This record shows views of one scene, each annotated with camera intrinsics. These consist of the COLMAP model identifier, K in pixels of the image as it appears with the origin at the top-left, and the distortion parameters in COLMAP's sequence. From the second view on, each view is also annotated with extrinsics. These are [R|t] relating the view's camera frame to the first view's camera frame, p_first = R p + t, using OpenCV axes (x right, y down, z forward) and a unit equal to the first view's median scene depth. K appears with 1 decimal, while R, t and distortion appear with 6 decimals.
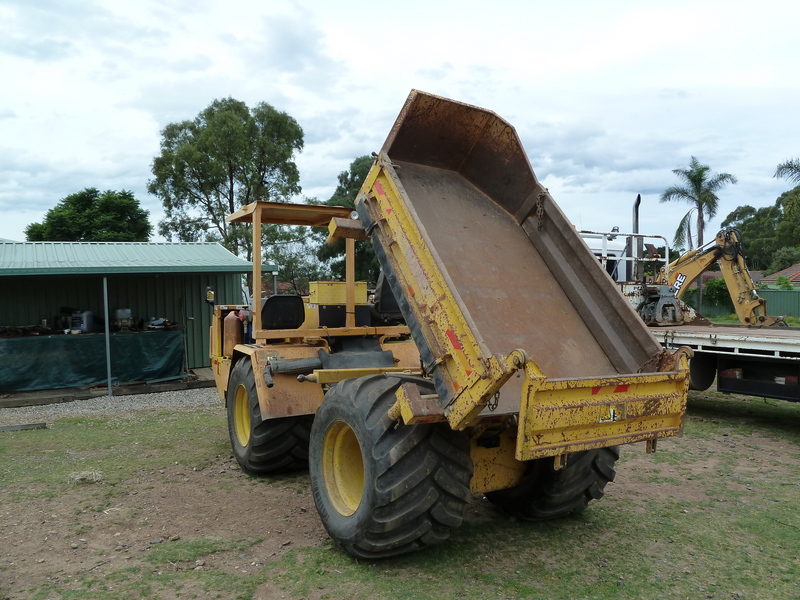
lens RADIAL K [[600.1, 0, 396.7], [0, 600.1, 300.2], [0, 0, 1]] dist [-0.029507, 0.009856]
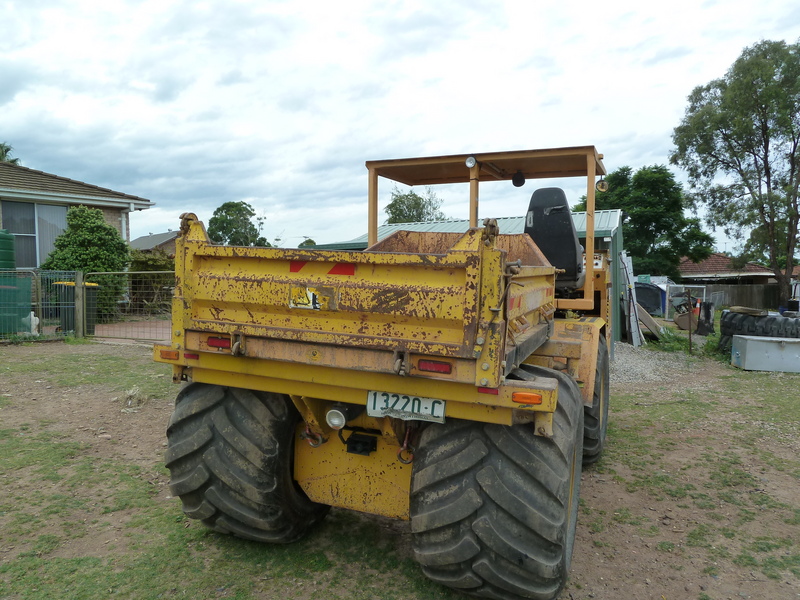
lens RADIAL K [[600.1, 0, 399.1], [0, 600.1, 301.2], [0, 0, 1]] dist [-0.029507, 0.009856]
pose [[0.606449, 0.047156, -0.793723, 0.097570], [-0.024508, 0.998874, 0.040618, 0.015101], [0.794745, -0.005181, 0.606921, 0.059128]]
